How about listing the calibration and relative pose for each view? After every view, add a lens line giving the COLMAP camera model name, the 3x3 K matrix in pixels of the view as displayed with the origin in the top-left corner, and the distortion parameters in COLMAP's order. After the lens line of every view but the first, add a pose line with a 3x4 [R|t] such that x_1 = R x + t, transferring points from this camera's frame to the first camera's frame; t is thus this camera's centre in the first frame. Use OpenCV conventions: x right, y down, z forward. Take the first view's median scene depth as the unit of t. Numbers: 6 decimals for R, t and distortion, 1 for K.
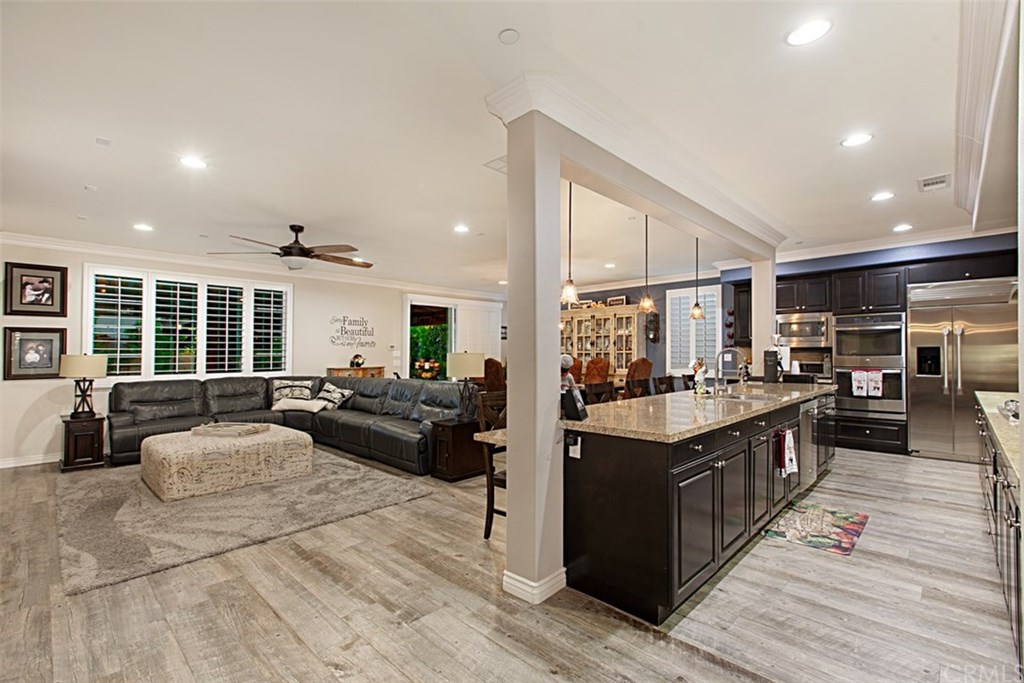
lens RADIAL K [[451.4, 0, 515.2], [0, 451.4, 339.5], [0, 0, 1]] dist [0.002403, -0.001813]
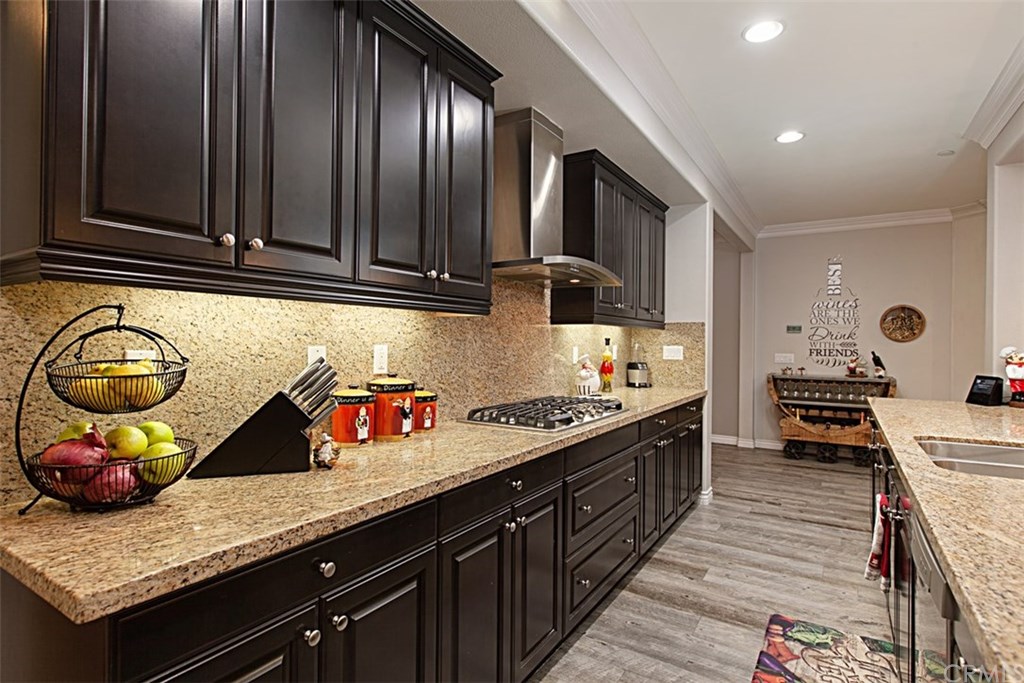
lens RADIAL K [[519.8, 0, 510.7], [0, 519.8, 339.5], [0, 0, 1]] dist [-0.001250, -0.000249]
pose [[-0.979560, -0.005125, -0.201089, 1.311958], [0.000669, 0.999587, -0.028735, 0.045158], [0.201153, -0.028282, -0.979151, 1.735548]]
